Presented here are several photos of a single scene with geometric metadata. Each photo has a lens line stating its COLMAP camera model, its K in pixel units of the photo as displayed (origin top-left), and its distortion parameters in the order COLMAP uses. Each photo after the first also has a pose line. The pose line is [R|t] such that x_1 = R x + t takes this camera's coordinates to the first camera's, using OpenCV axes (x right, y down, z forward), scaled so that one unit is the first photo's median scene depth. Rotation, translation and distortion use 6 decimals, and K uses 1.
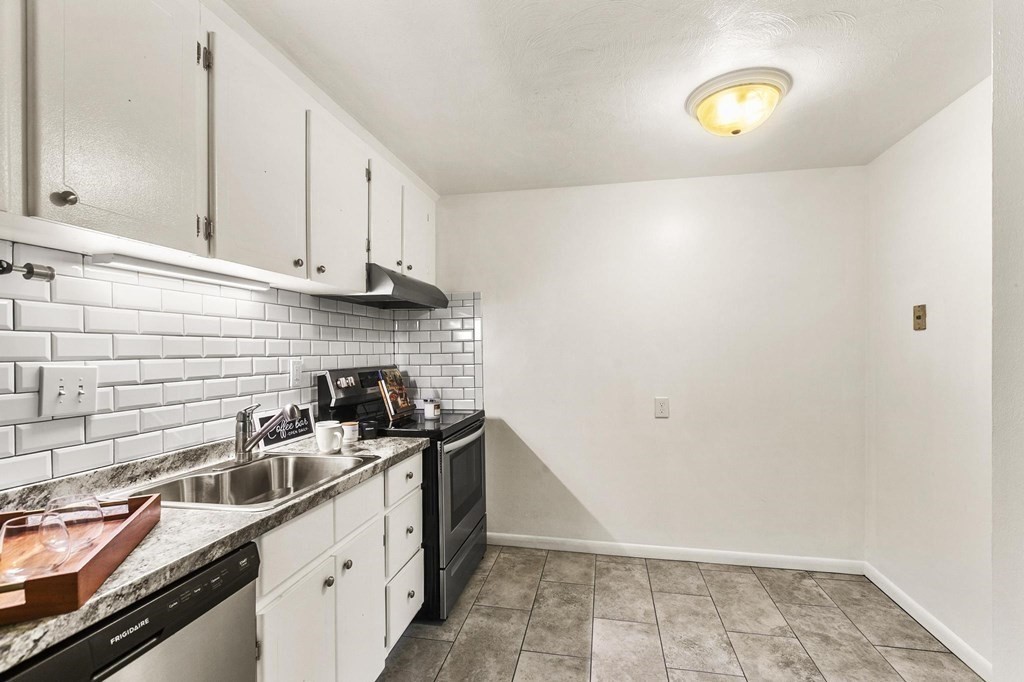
lens RADIAL K [[453.3, 0, 506.0], [0, 453.3, 352.1], [0, 0, 1]] dist [0.001706, -0.001487]
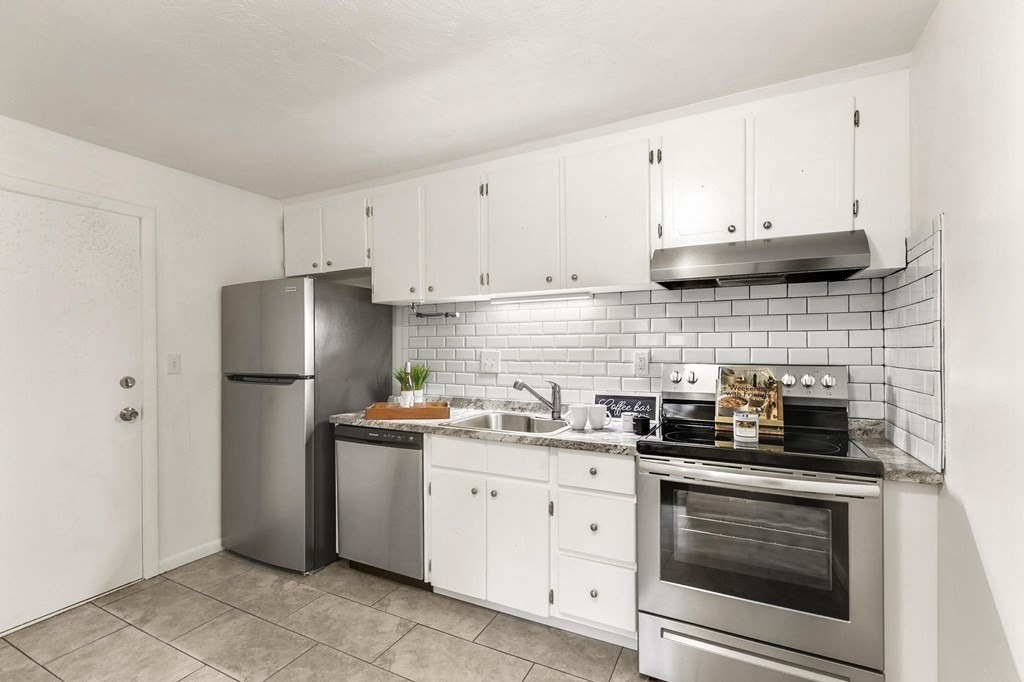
lens RADIAL K [[453.3, 0, 512.5], [0, 453.3, 346.3], [0, 0, 1]] dist [0.001706, -0.001487]
pose [[-0.248872, 0.013138, -0.968447, 1.022641], [0.005008, 0.999912, 0.012278, -0.015838], [0.968523, -0.001794, -0.248916, 1.415101]]
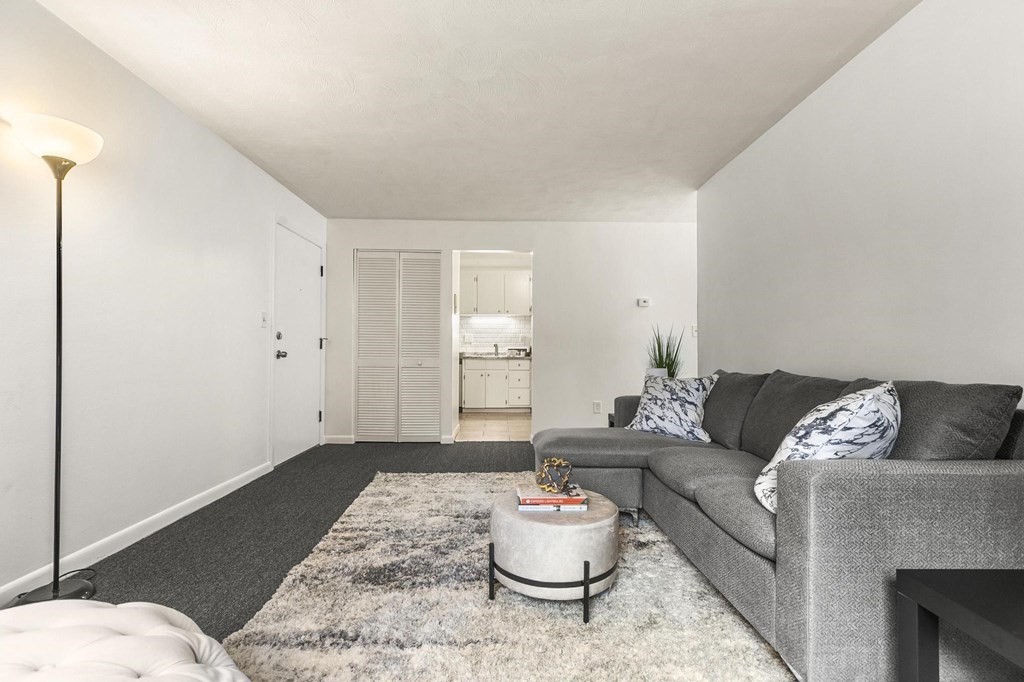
lens RADIAL K [[453.3, 0, 522.6], [0, 453.3, 346.8], [0, 0, 1]] dist [0.001706, -0.001487]
pose [[0.254950, 0.004900, -0.966942, 4.414151], [-0.009708, 0.999950, 0.002507, 0.150345], [0.966905, 0.008748, 0.254985, 0.114446]]
